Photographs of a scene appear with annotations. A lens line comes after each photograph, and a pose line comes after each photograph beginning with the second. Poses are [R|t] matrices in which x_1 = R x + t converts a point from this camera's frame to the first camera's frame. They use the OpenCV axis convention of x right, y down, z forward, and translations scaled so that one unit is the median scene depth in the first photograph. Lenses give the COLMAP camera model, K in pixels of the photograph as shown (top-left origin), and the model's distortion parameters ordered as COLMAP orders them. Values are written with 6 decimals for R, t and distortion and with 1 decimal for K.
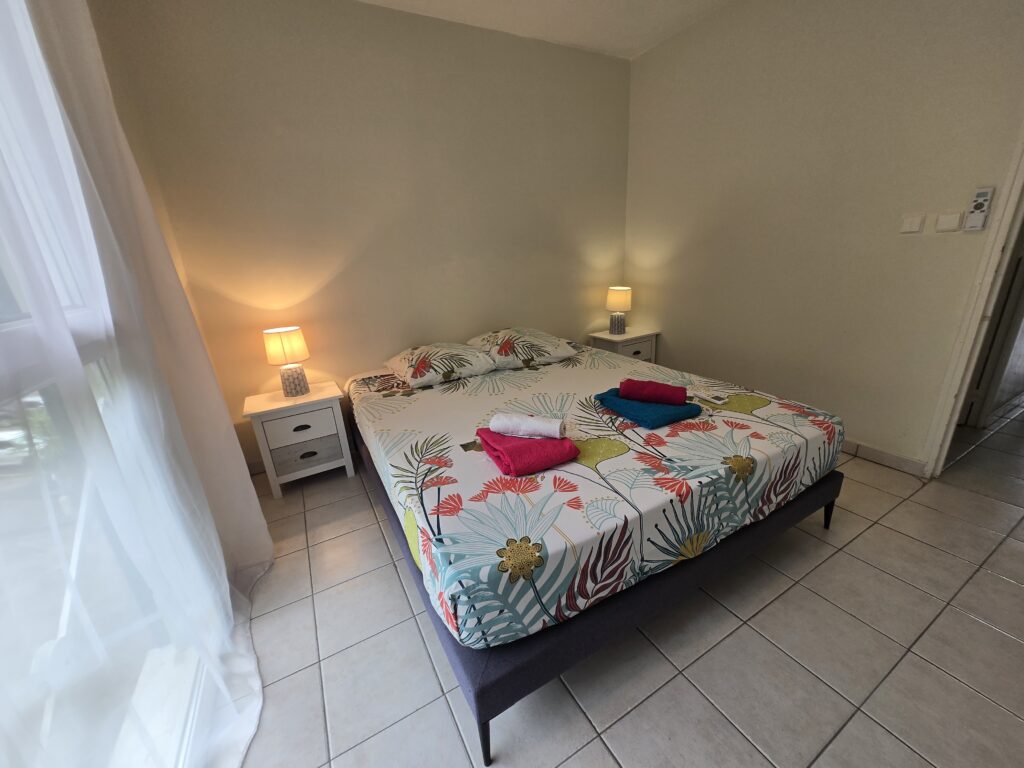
lens RADIAL K [[398.0, 0, 505.0], [0, 398.0, 381.9], [0, 0, 1]] dist [0.003176, -0.001998]
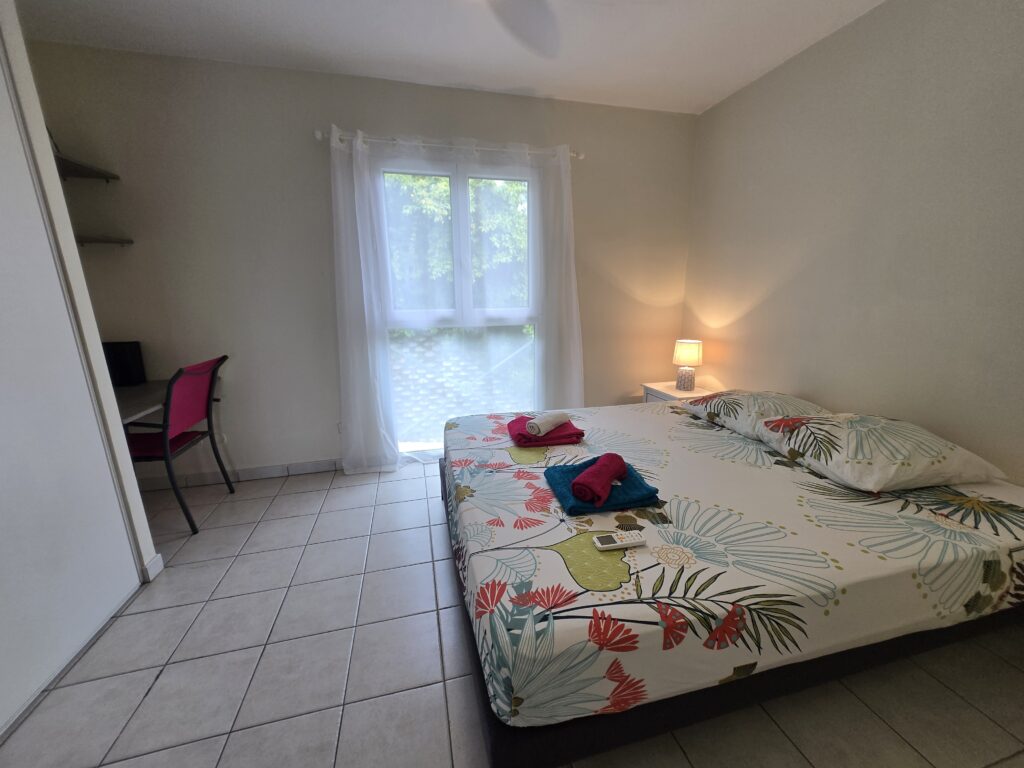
lens RADIAL K [[398.0, 0, 516.4], [0, 398.0, 383.9], [0, 0, 1]] dist [0.003176, -0.001998]
pose [[-0.234220, 0.276534, -0.932025, 0.856445], [-0.276570, 0.900127, 0.336573, -0.284402], [0.932014, 0.336602, -0.134347, 0.666773]]
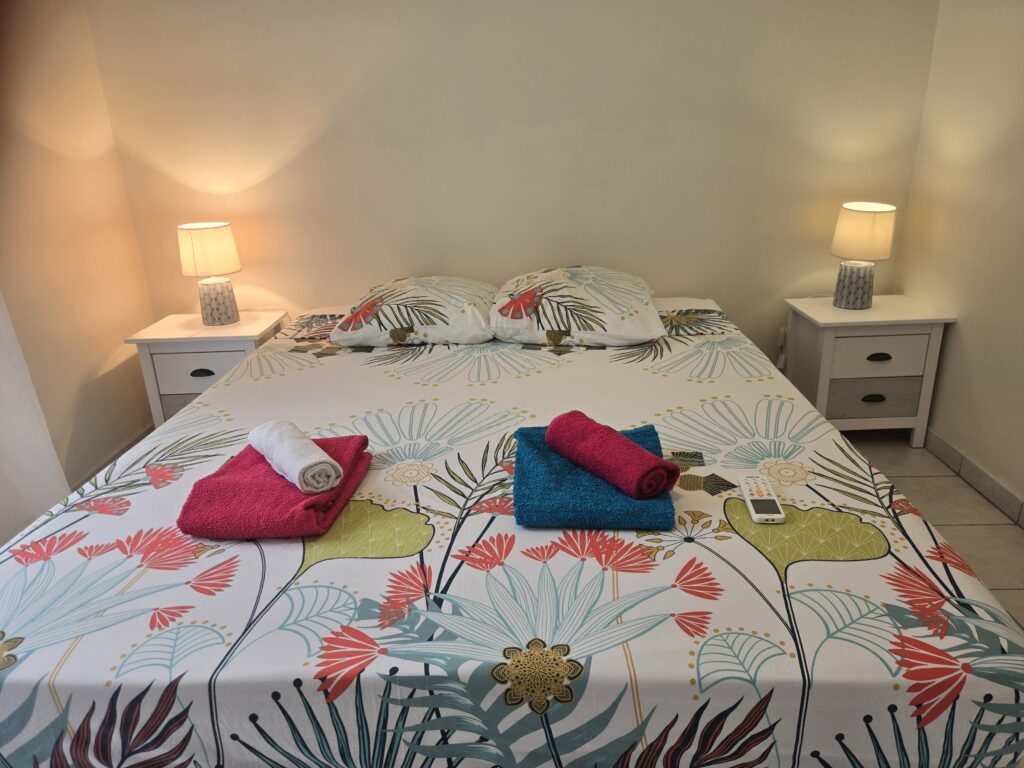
lens RADIAL K [[670.9, 0, 518.6], [0, 670.9, 387.2], [0, 0, 1]] dist [0.037884, -0.024593]
pose [[0.875281, 0.209983, -0.435649, 0.456578], [-0.171907, 0.977078, 0.125566, -0.095802], [0.452030, -0.035015, 0.891315, 0.201389]]
